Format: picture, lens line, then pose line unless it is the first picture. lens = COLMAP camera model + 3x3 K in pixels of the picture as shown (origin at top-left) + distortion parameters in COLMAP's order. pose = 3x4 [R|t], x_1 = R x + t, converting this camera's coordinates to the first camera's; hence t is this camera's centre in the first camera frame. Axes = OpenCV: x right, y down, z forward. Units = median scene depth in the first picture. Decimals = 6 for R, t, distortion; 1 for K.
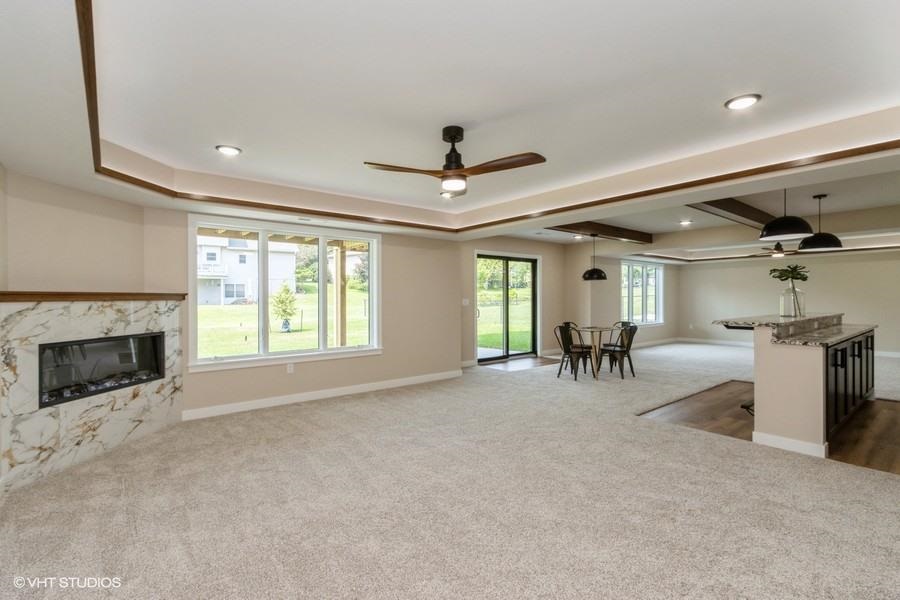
lens RADIAL K [[413.9, 0, 450.0], [0, 413.9, 300.0], [0, 0, 1]] dist [-0.000641, 0.000066]
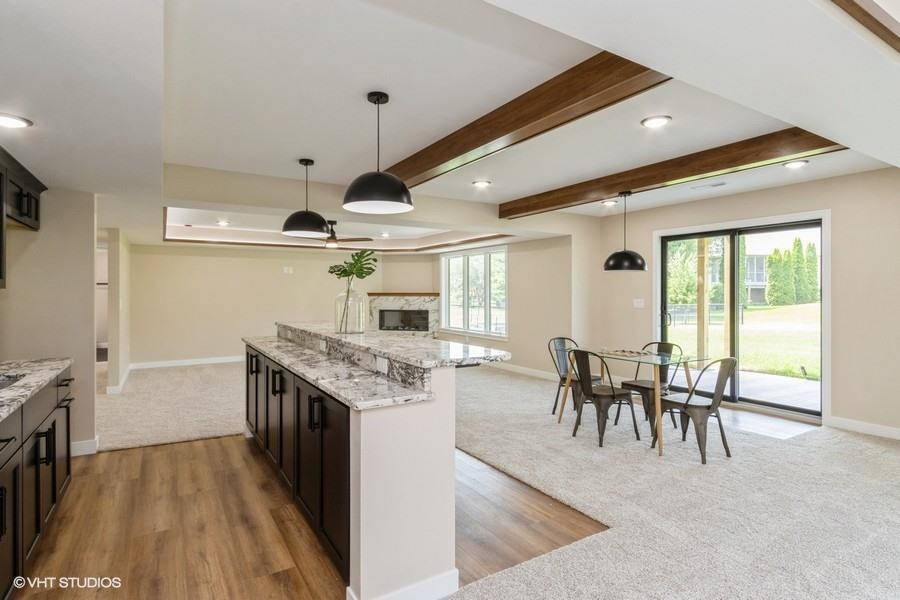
lens RADIAL K [[476.7, 0, 450.0], [0, 476.7, 300.0], [0, 0, 1]] dist [0.001157, 0.000004]
pose [[-0.140572, 0.020664, -0.989855, 1.964602], [-0.005467, 0.999751, 0.021647, -0.037004], [0.990055, 0.008455, -0.140424, 1.596757]]
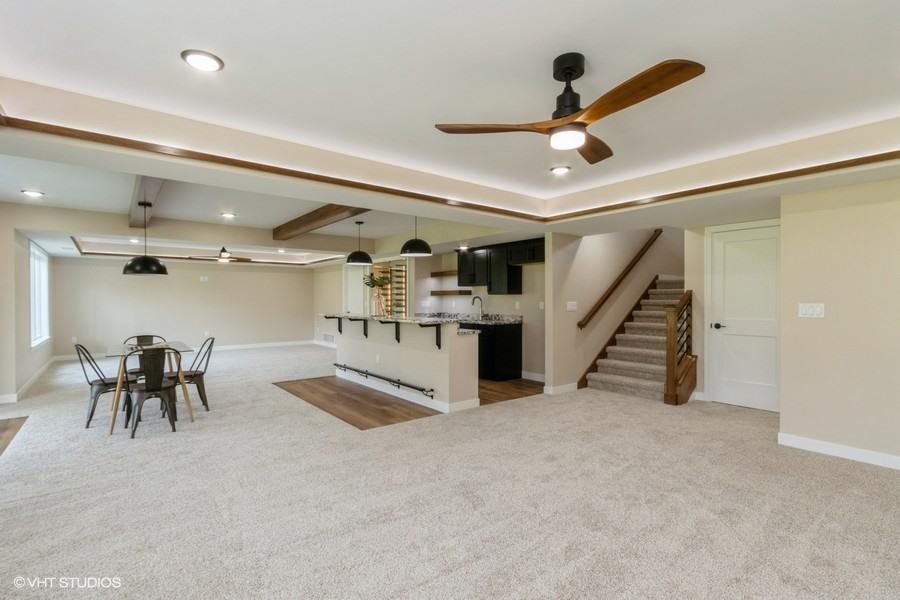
lens RADIAL K [[413.9, 0, 450.0], [0, 413.9, 300.0], [0, 0, 1]] dist [-0.000641, 0.000066]
pose [[0.020378, 0.004579, 0.999782, -0.536906], [0.008573, 0.999952, -0.004755, 0.002115], [-0.999756, 0.008668, 0.020338, 0.952729]]
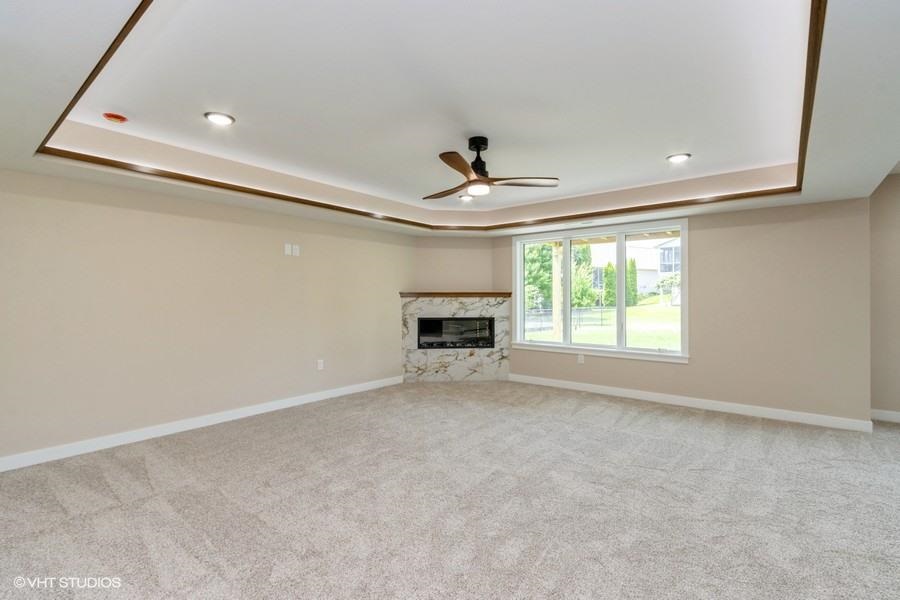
lens RADIAL K [[420.7, 0, 450.0], [0, 420.7, 300.0], [0, 0, 1]] dist [-0.001600, -0.012659]
pose [[0.201167, 0.007847, -0.979526, 0.864119], [-0.006029, 0.999959, 0.006772, 0.002207], [0.979538, 0.004543, 0.201206, 0.573242]]
